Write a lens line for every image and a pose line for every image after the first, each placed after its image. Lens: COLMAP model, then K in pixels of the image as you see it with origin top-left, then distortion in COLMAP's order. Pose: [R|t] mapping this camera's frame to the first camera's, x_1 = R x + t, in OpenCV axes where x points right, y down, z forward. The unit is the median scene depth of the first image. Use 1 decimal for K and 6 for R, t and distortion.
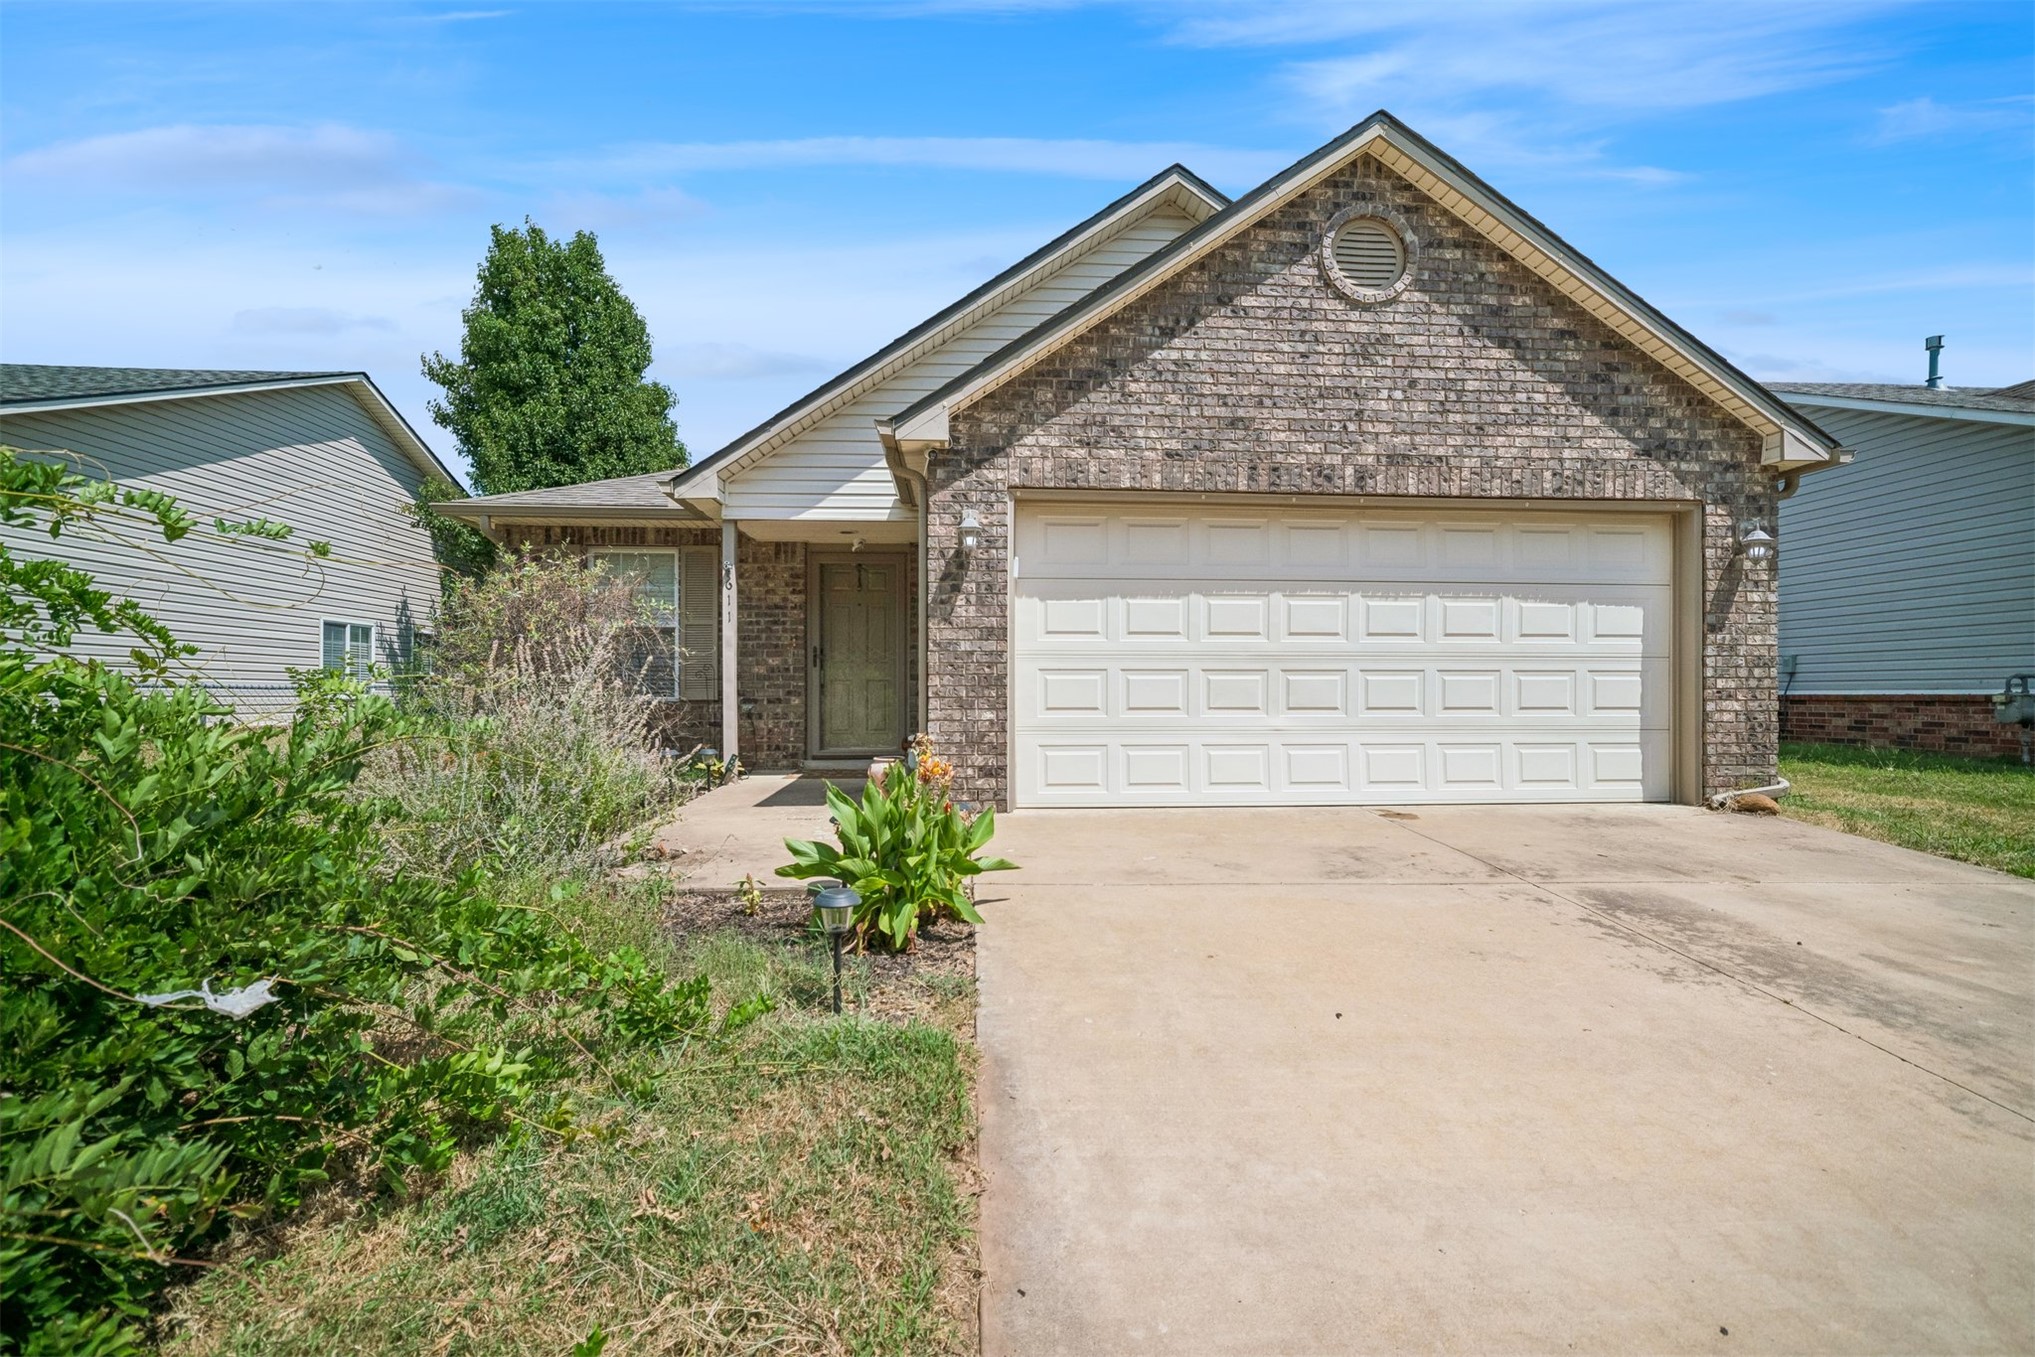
lens RADIAL K [[922.7, 0, 1021.7], [0, 922.7, 684.7], [0, 0, 1]] dist [0.015243, -0.000277]
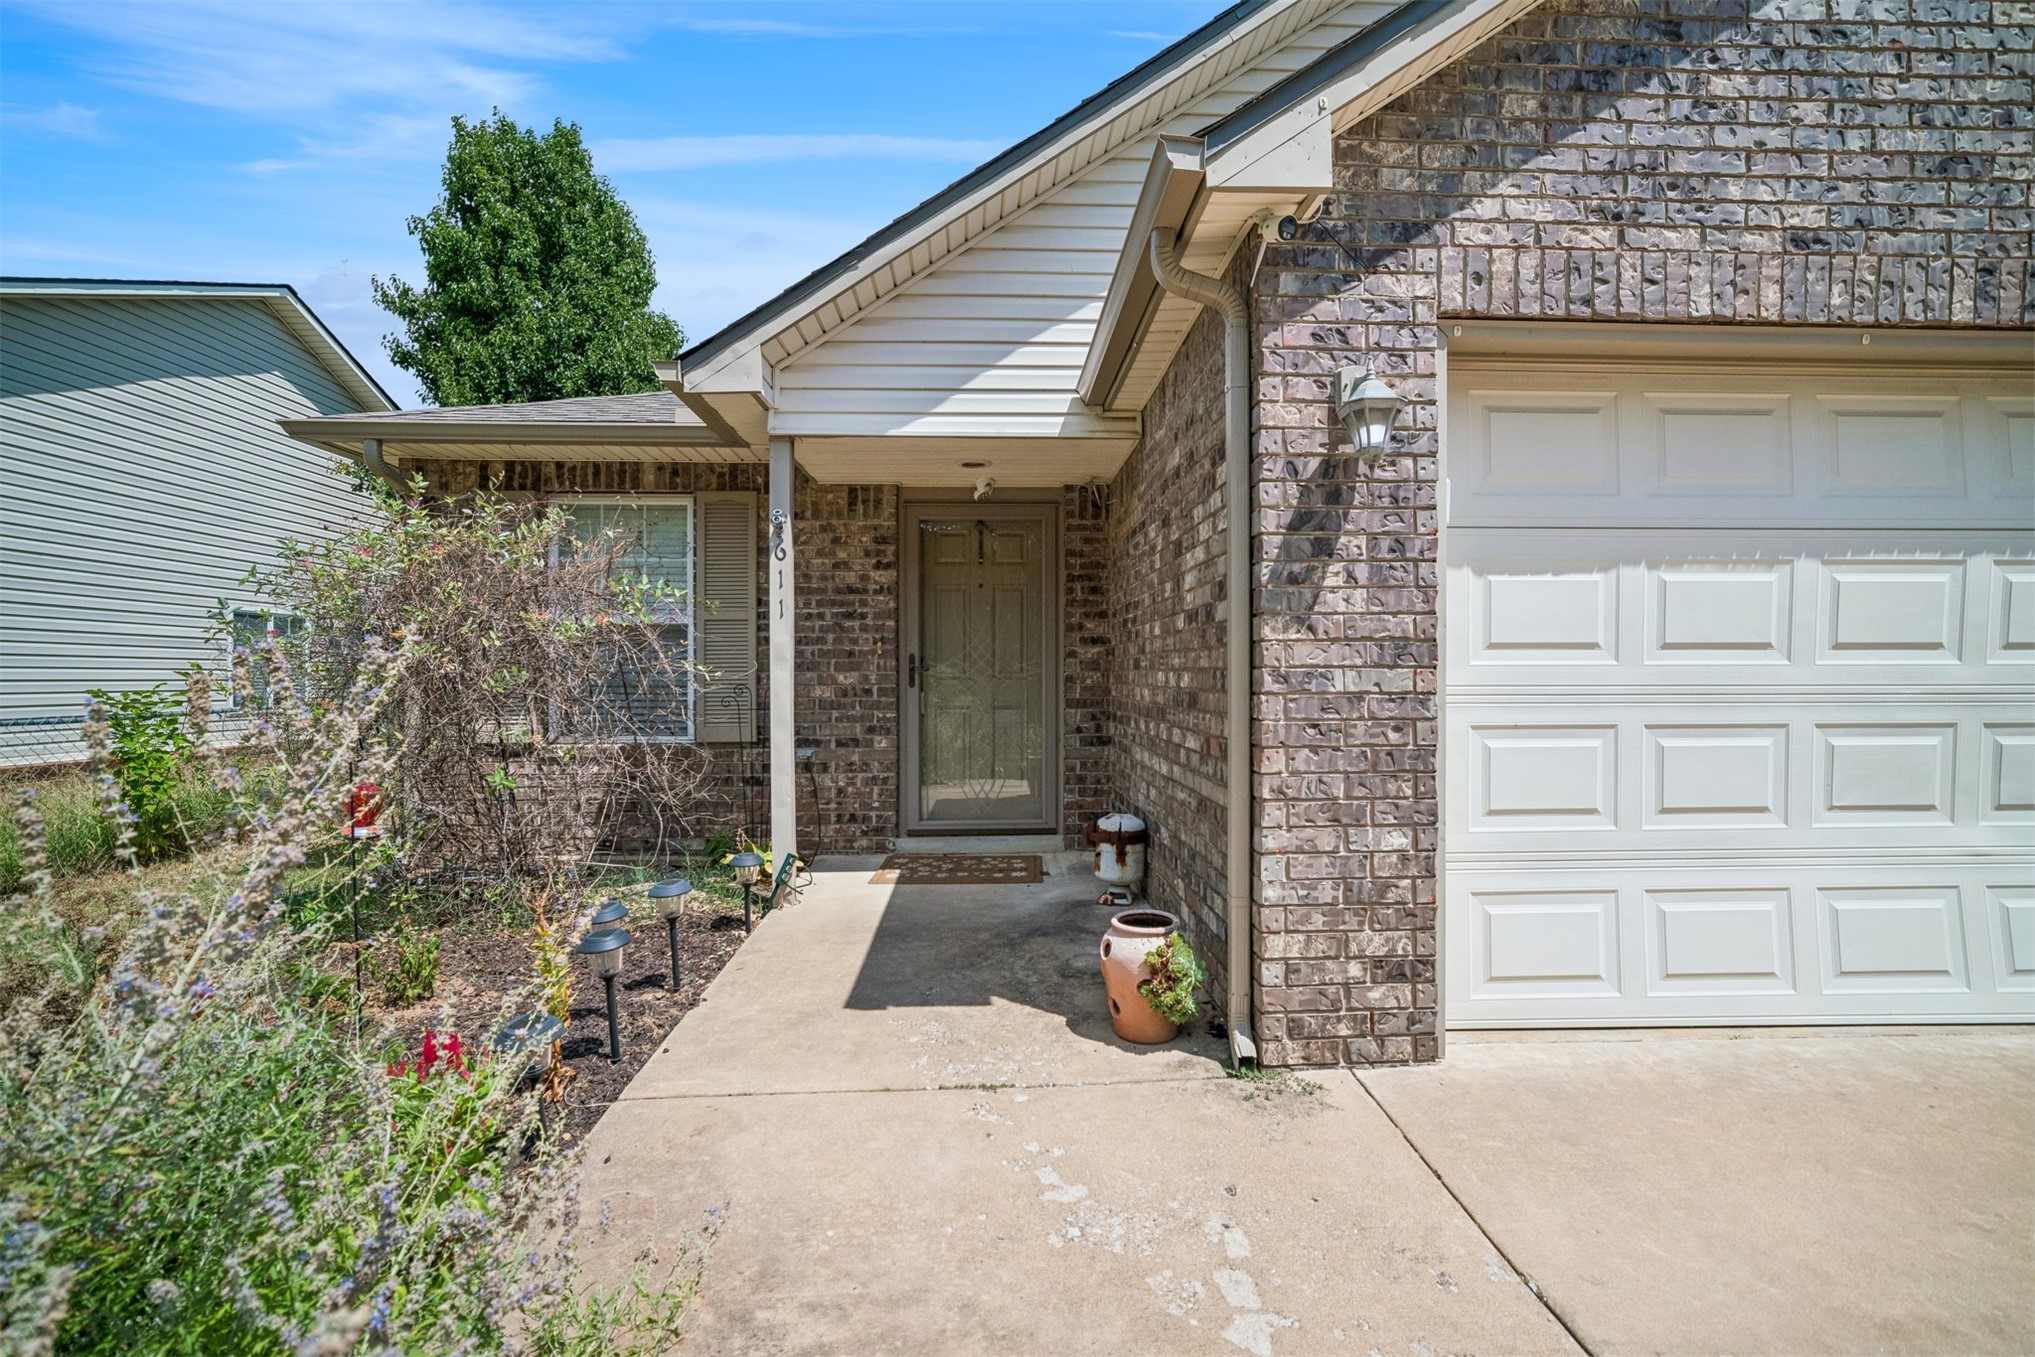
lens RADIAL K [[922.7, 0, 1015.8], [0, 922.7, 677.8], [0, 0, 1]] dist [0.015243, -0.000277]
pose [[0.999784, -0.000659, -0.020794, -0.200332], [0.000922, 0.999920, 0.012621, -0.047441], [0.020784, -0.012638, 0.999704, 0.542377]]
